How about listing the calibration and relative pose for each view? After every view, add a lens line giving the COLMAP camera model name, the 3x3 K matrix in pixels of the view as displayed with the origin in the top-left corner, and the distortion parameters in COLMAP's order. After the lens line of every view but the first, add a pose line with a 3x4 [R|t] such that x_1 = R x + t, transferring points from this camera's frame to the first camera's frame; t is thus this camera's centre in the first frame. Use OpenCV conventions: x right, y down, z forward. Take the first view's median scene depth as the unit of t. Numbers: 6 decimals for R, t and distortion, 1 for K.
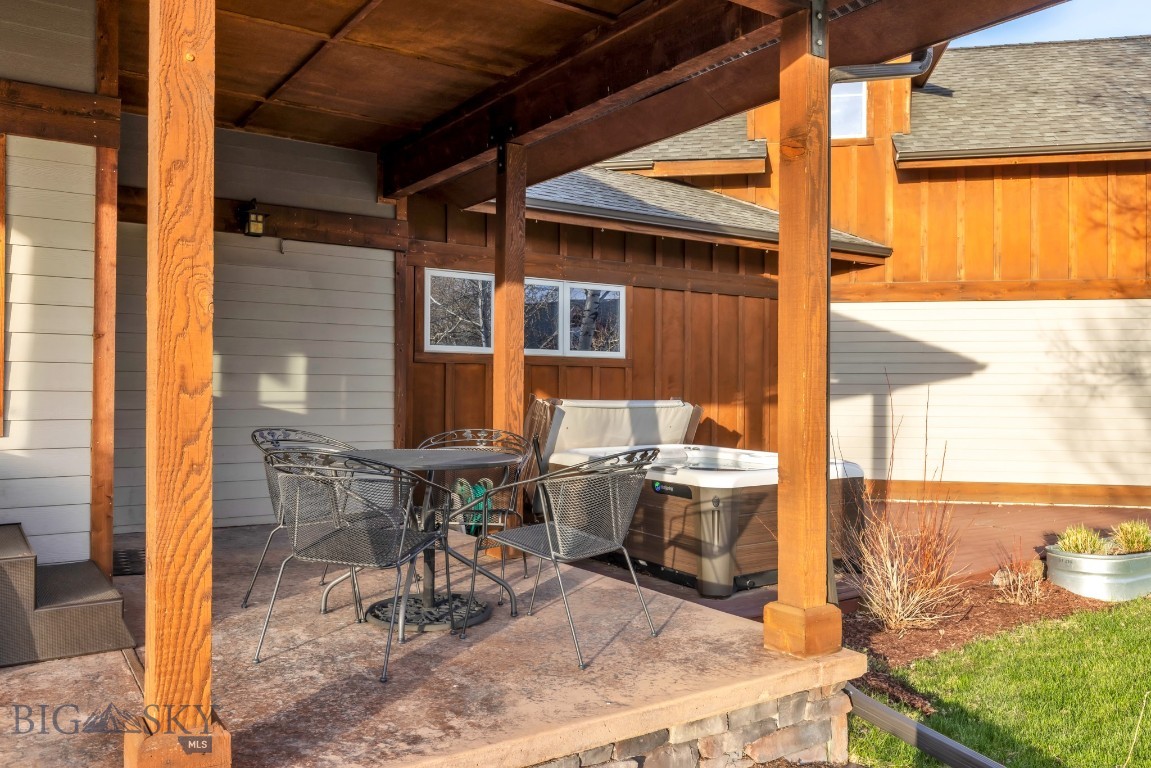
lens RADIAL K [[900.8, 0, 575.5], [0, 900.8, 384.0], [0, 0, 1]] dist [0.000462, 0.000182]
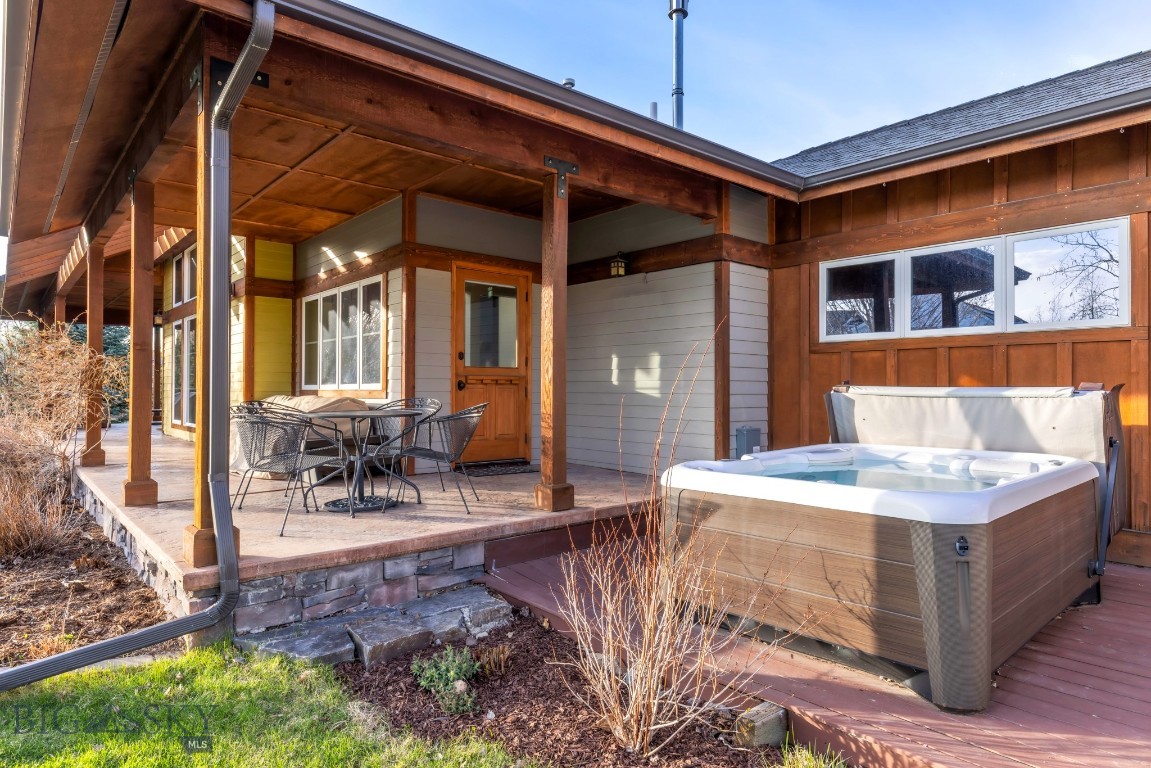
lens RADIAL K [[683.1, 0, 575.5], [0, 683.1, 384.0], [0, 0, 1]] dist [0.000087, 0.000162]
pose [[0.118730, -0.016261, -0.992793, 0.676498], [-0.000227, 0.999865, -0.016404, 0.029386], [0.992927, 0.002173, 0.118710, 0.710237]]
